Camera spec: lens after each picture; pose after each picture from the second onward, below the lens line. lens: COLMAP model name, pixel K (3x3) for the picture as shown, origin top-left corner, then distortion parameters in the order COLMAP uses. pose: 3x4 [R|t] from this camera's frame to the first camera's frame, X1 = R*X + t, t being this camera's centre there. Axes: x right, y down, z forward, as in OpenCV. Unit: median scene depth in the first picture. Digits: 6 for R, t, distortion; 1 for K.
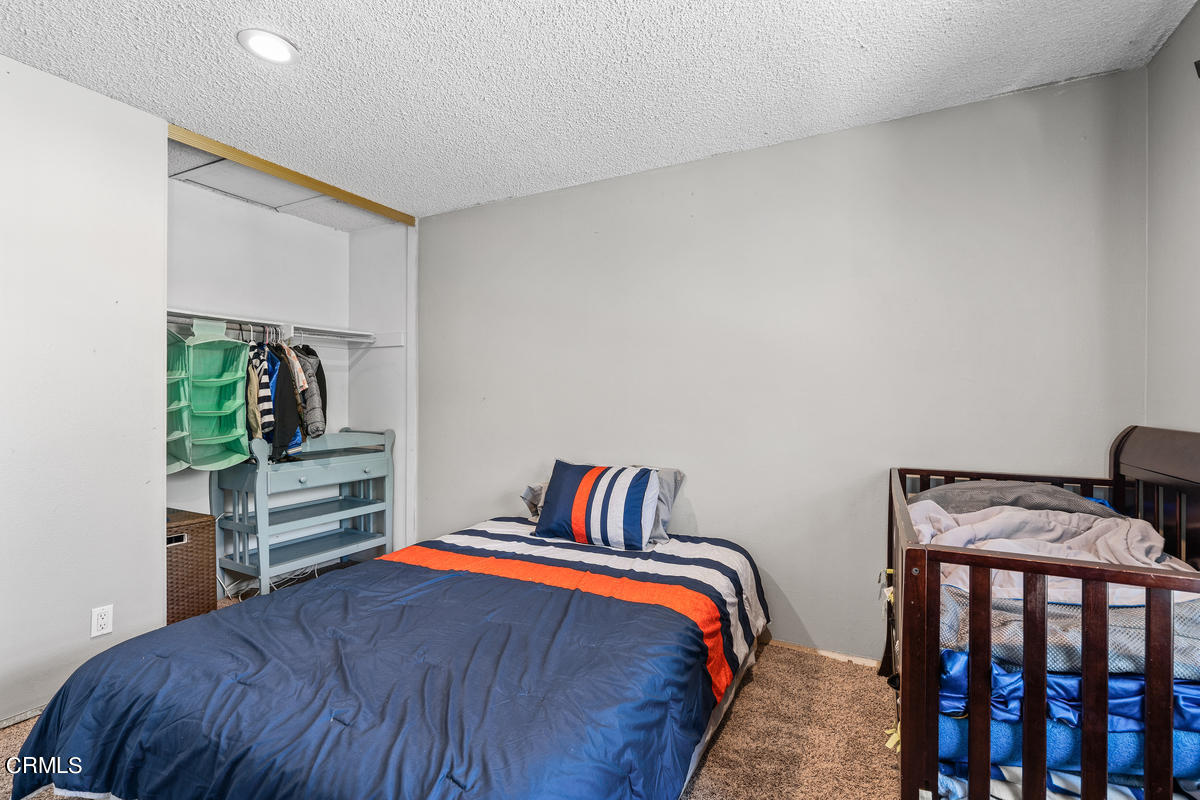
lens RADIAL K [[543.7, 0, 600.8], [0, 543.7, 401.9], [0, 0, 1]] dist [-0.008720, 0.005235]
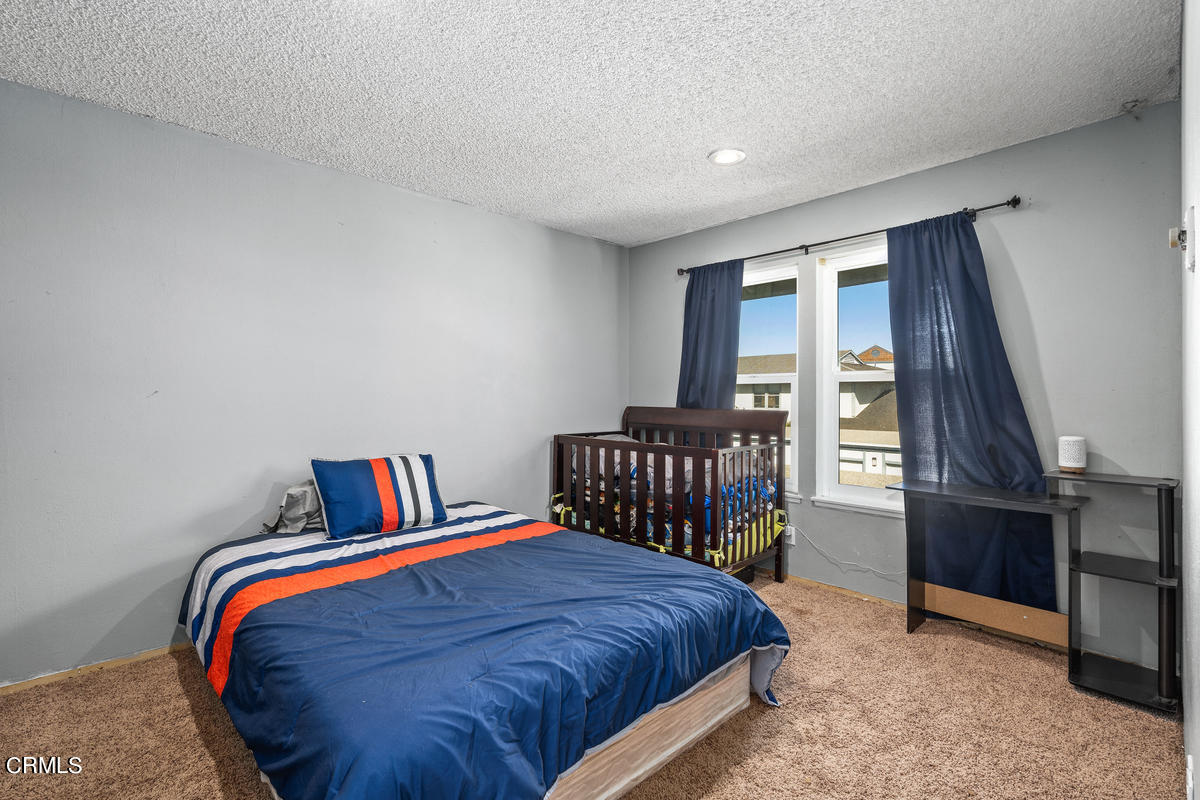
lens RADIAL K [[543.7, 0, 597.6], [0, 543.7, 395.9], [0, 0, 1]] dist [-0.008720, 0.005235]
pose [[0.321137, -0.002289, 0.947030, -0.939482], [-0.001997, 0.999993, 0.003094, -0.004266], [-0.947031, -0.002885, 0.321130, 0.301268]]
